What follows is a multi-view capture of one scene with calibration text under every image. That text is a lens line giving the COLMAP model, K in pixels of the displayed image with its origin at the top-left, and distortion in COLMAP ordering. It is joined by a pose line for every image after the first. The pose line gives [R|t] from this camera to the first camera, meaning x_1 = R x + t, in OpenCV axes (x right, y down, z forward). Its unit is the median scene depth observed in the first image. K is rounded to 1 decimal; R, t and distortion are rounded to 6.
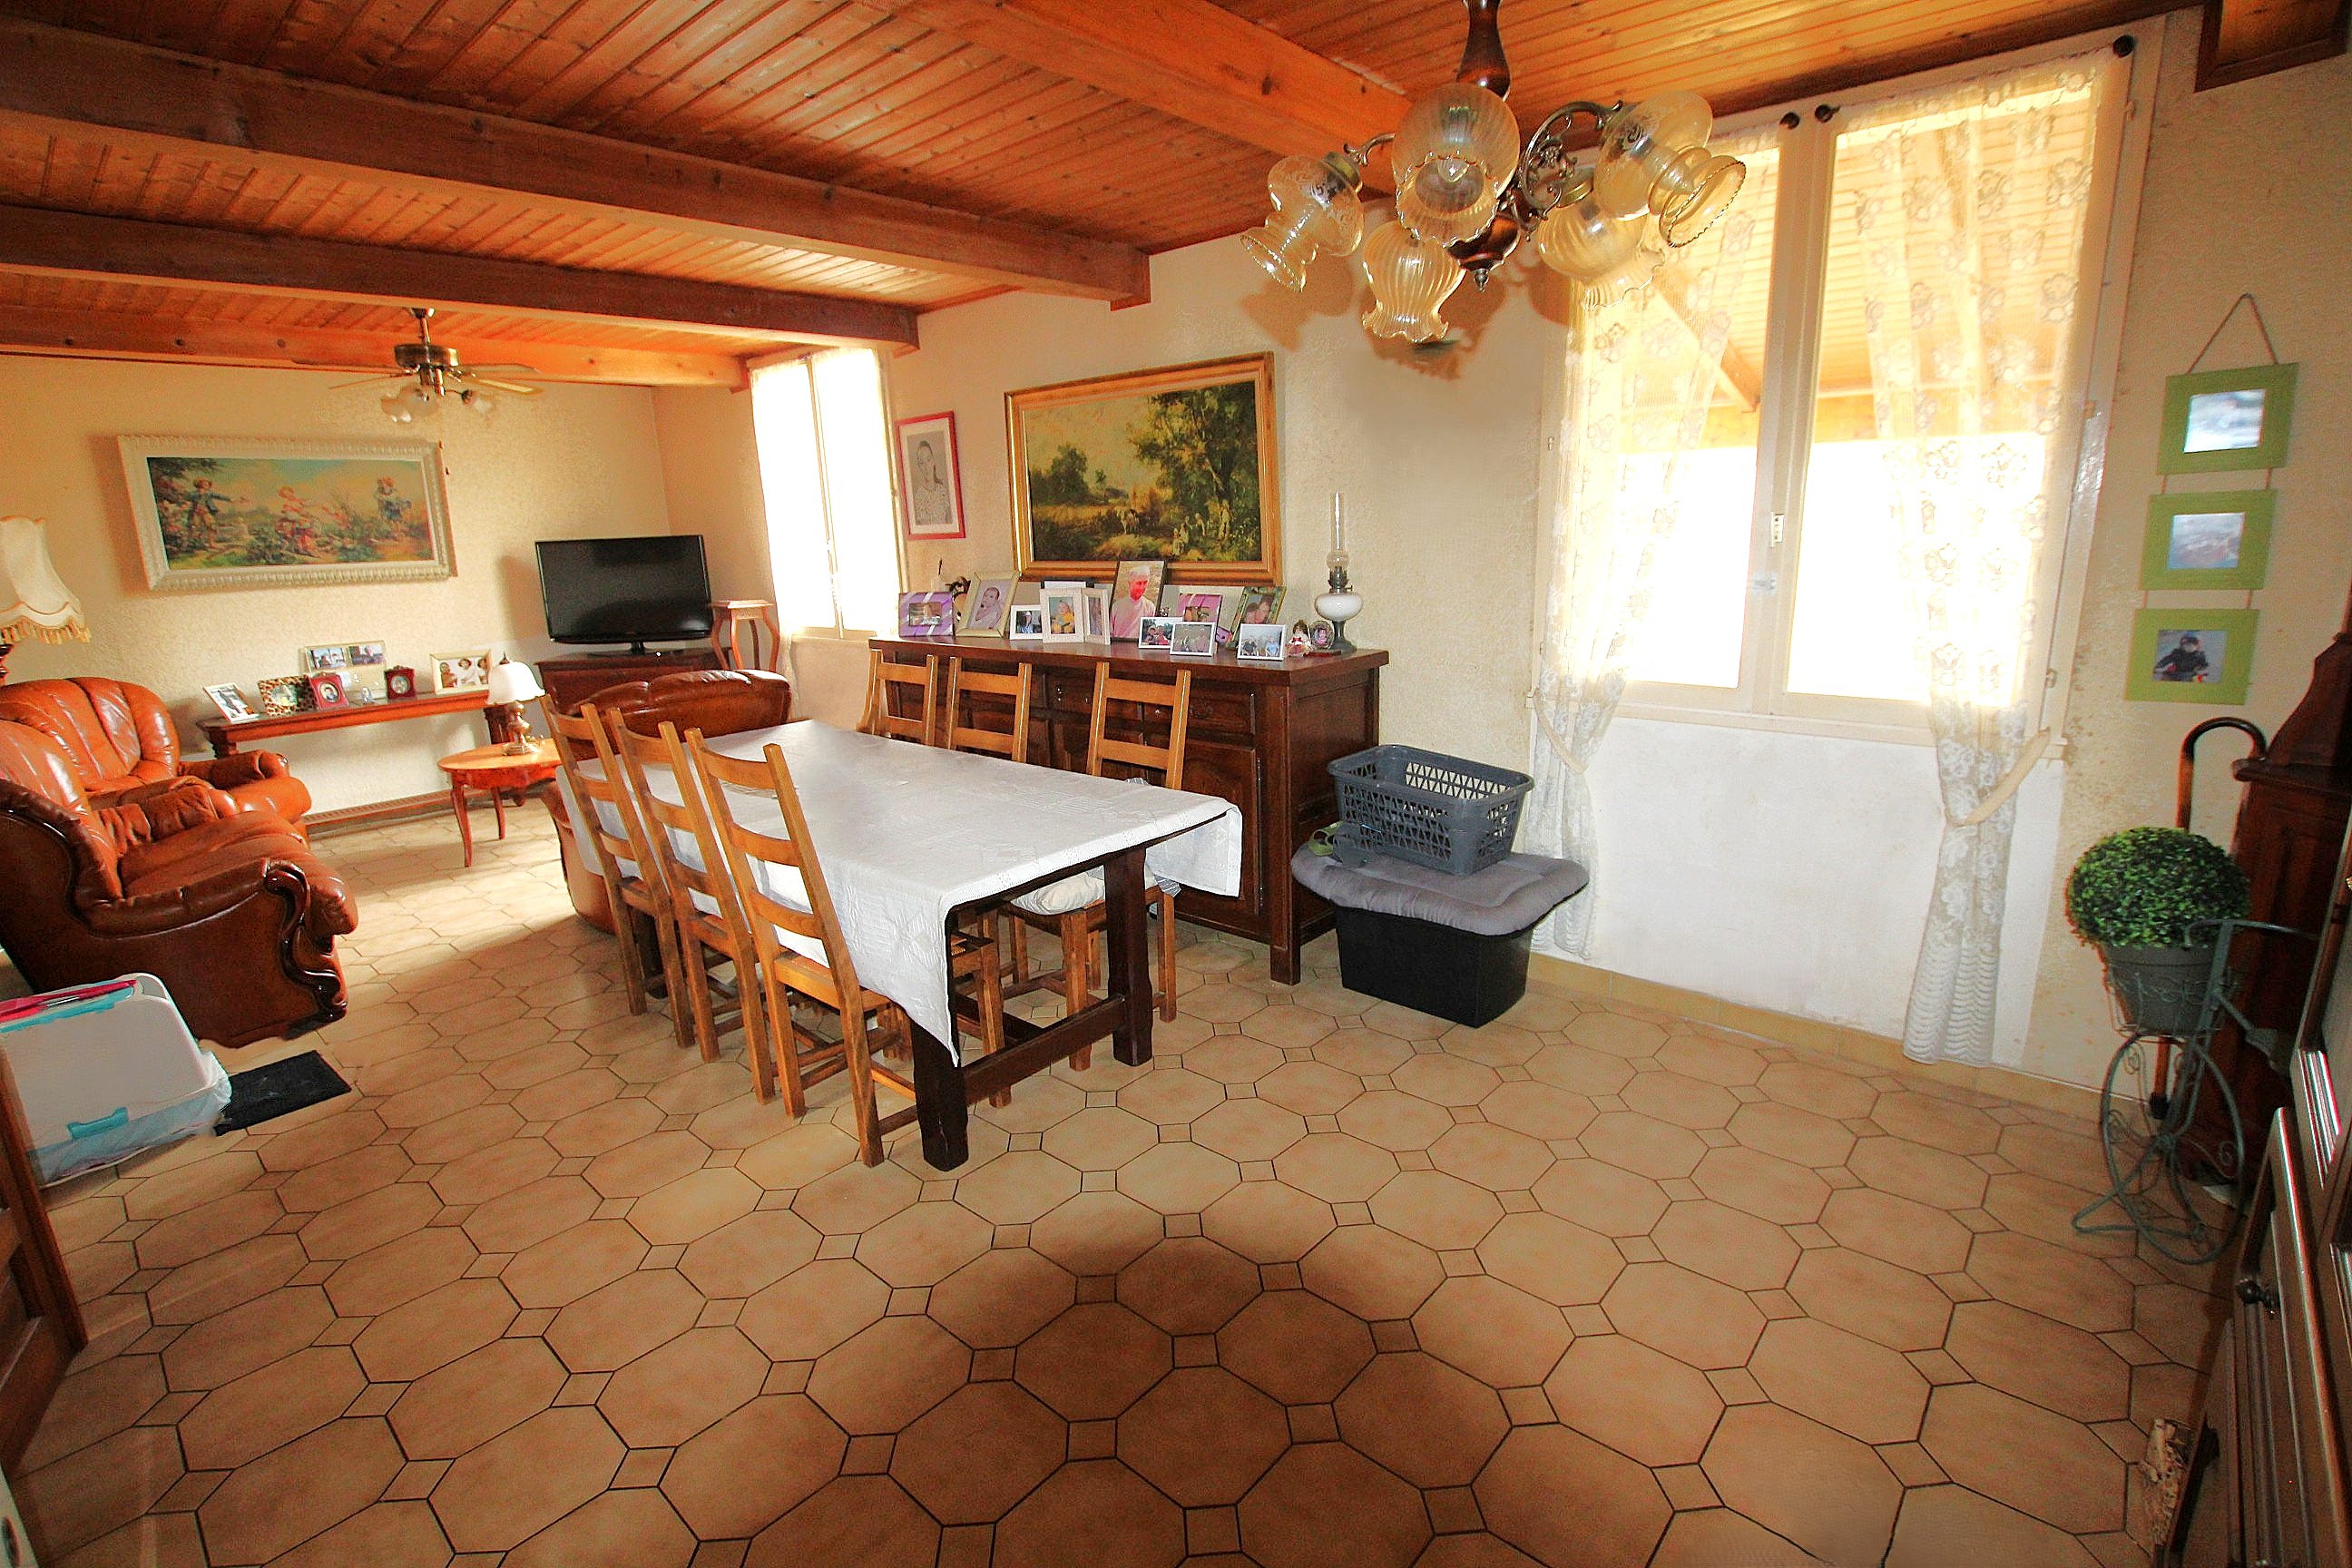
lens RADIAL K [[1099.1, 0, 1183.1], [0, 1099.1, 774.5], [0, 0, 1]] dist [-0.036274, -0.000546]
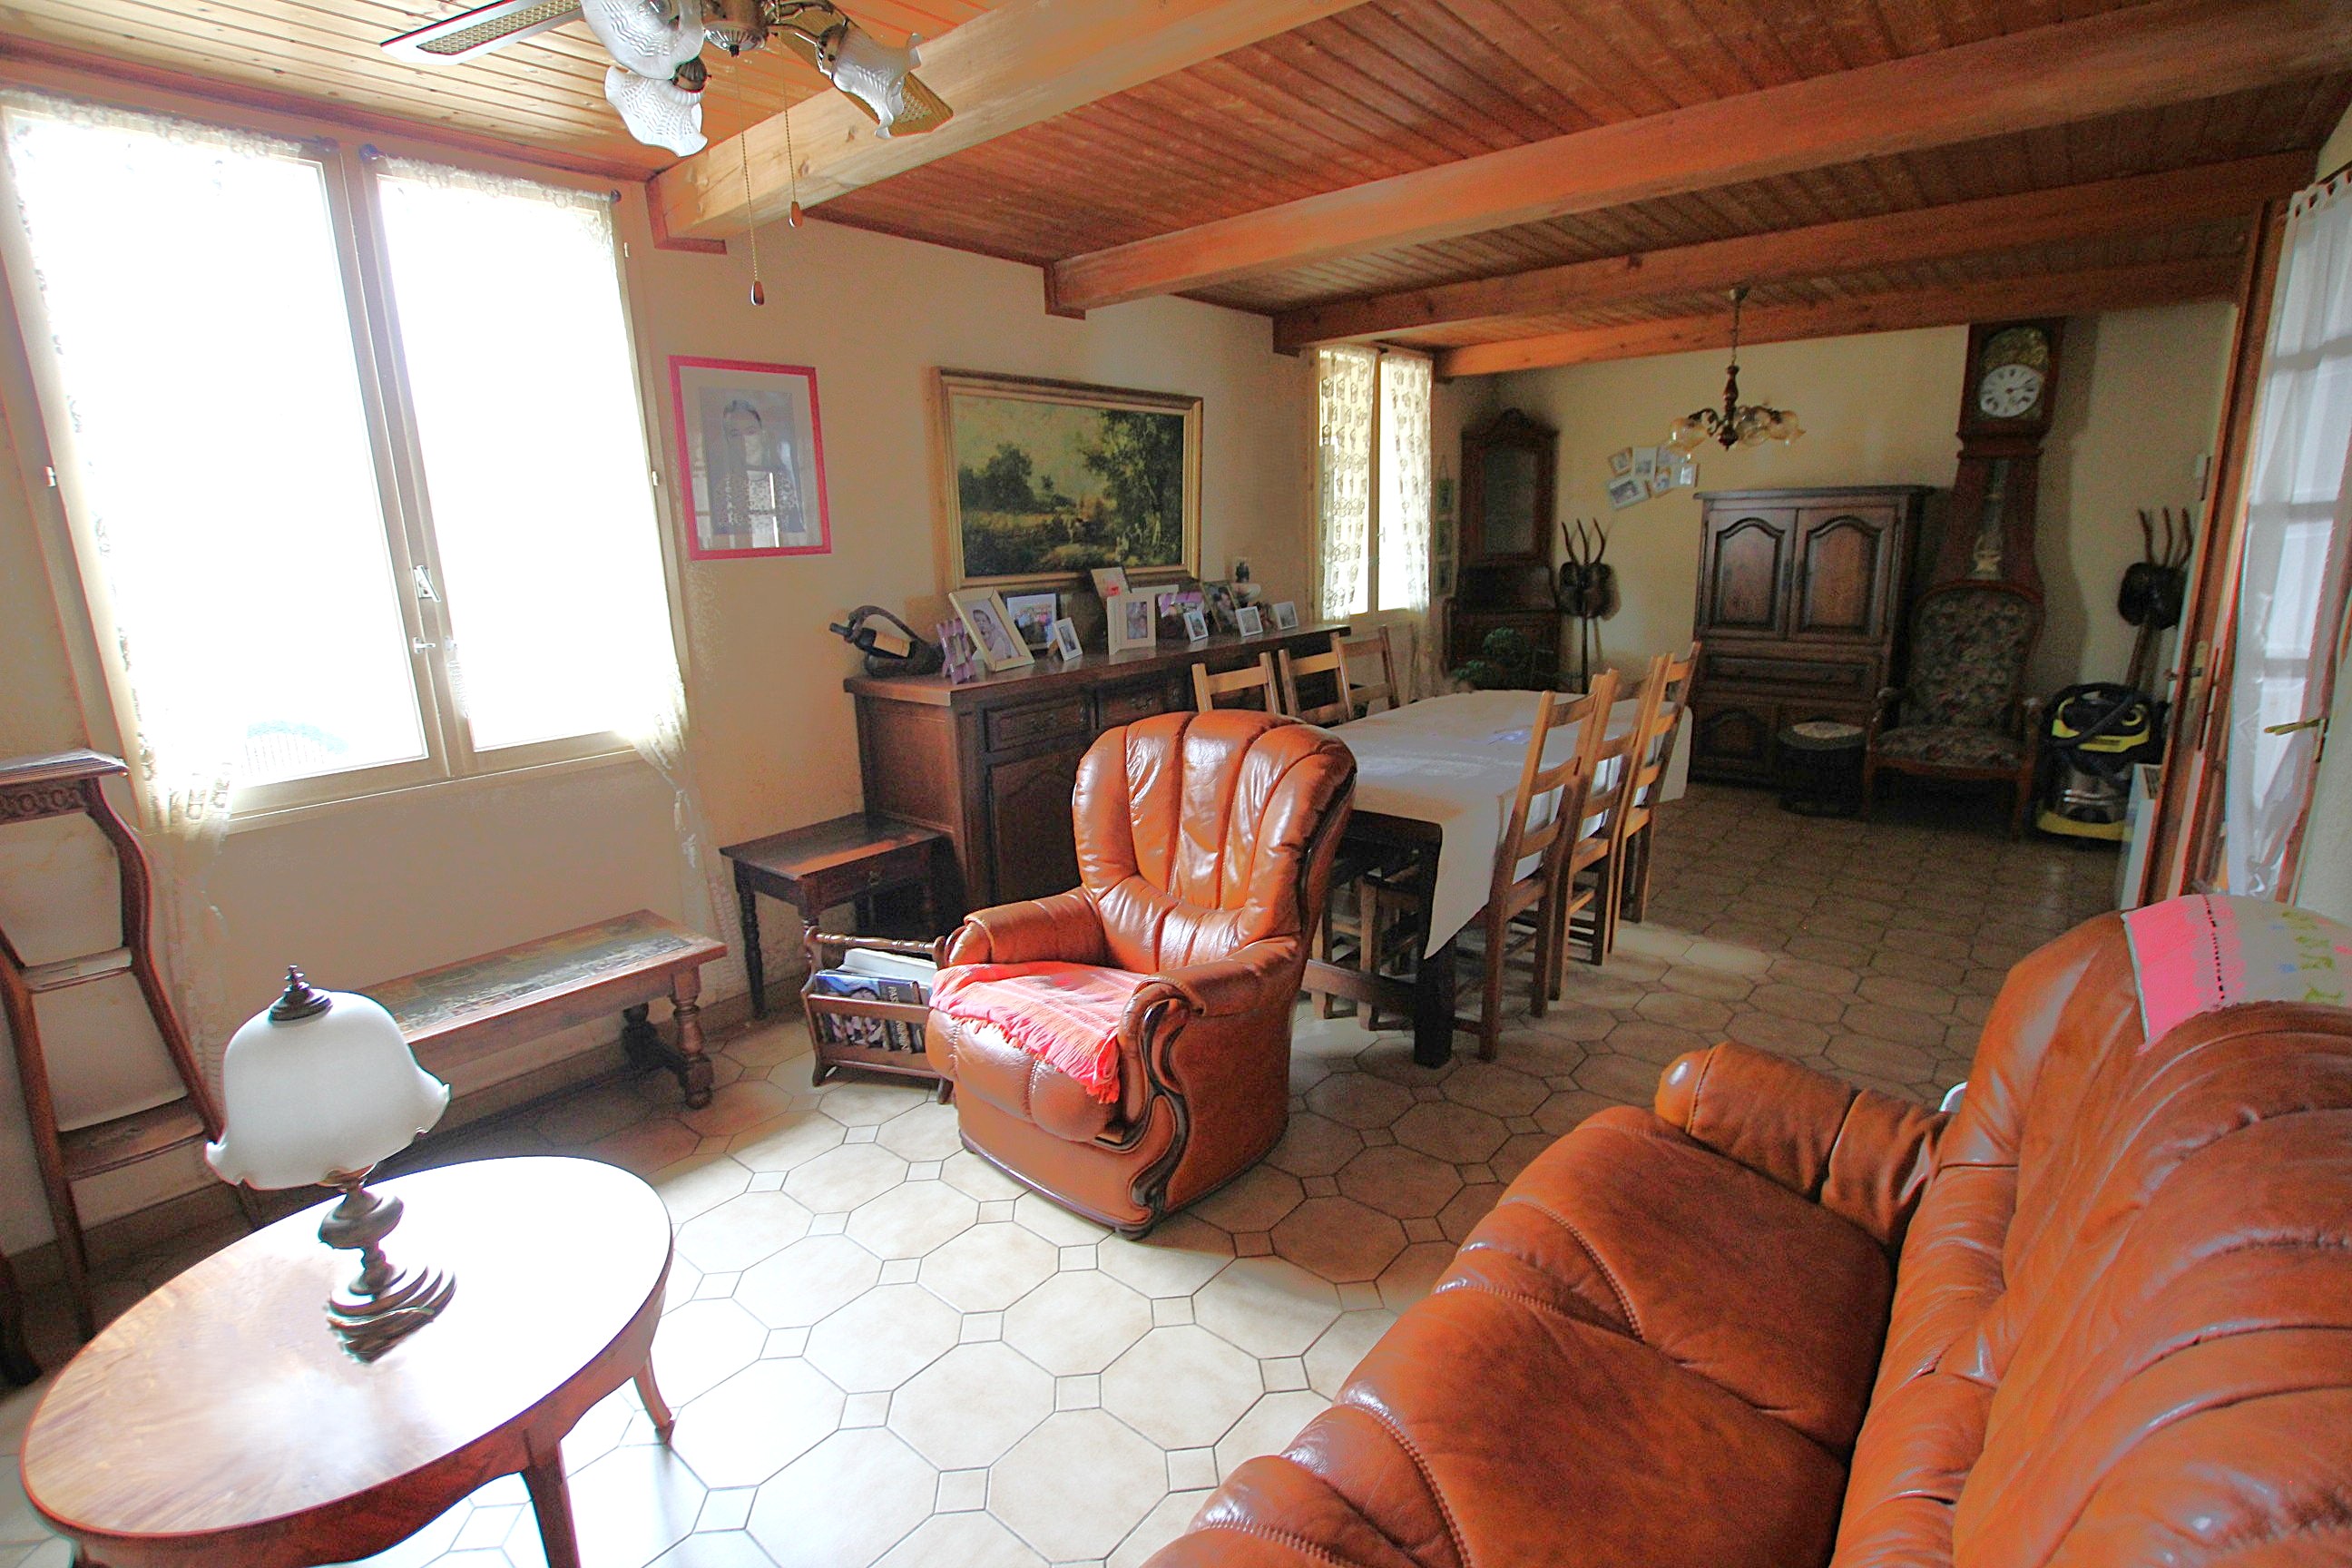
lens RADIAL K [[1099.1, 0, 1183.0], [0, 1099.1, 780.2], [0, 0, 1]] dist [-0.036274, -0.000546]
pose [[-0.040503, -0.189616, 0.981022, -1.098310], [0.255200, 0.947301, 0.193635, -0.188819], [-0.966040, 0.258200, 0.010022, 0.980353]]
